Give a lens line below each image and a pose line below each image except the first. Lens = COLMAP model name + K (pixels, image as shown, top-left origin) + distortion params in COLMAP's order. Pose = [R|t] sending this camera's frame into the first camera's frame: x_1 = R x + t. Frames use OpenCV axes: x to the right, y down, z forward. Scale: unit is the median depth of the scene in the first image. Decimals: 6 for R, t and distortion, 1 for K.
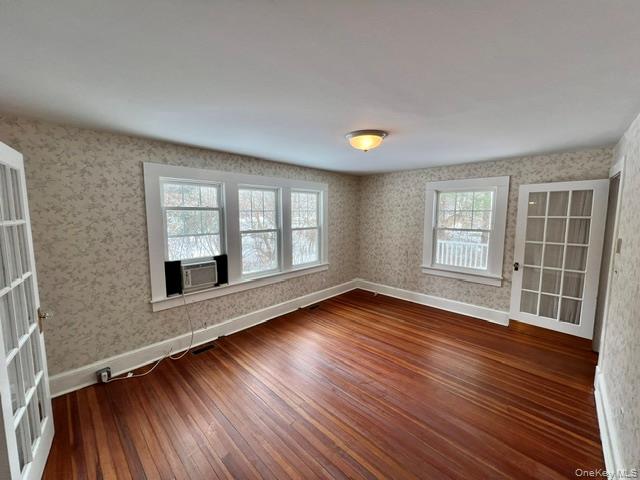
lens RADIAL K [[256.1, 0, 320.0], [0, 256.1, 240.0], [0, 0, 1]] dist [0.001375, 0.000187]
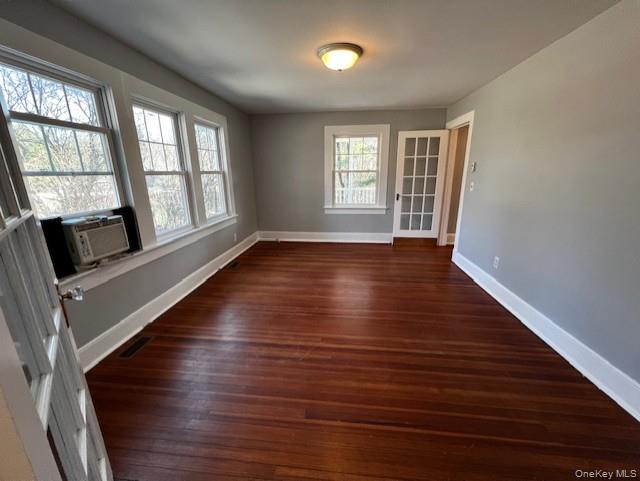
lens RADIAL K [[256.1, 0, 320.0], [0, 256.1, 240.5], [0, 0, 1]] dist [0.001375, 0.000187]
pose [[0.789130, -0.166290, 0.591287, -0.375725], [0.078712, 0.982096, 0.171150, 0.066848], [-0.609161, -0.088518, 0.788091, 0.175350]]
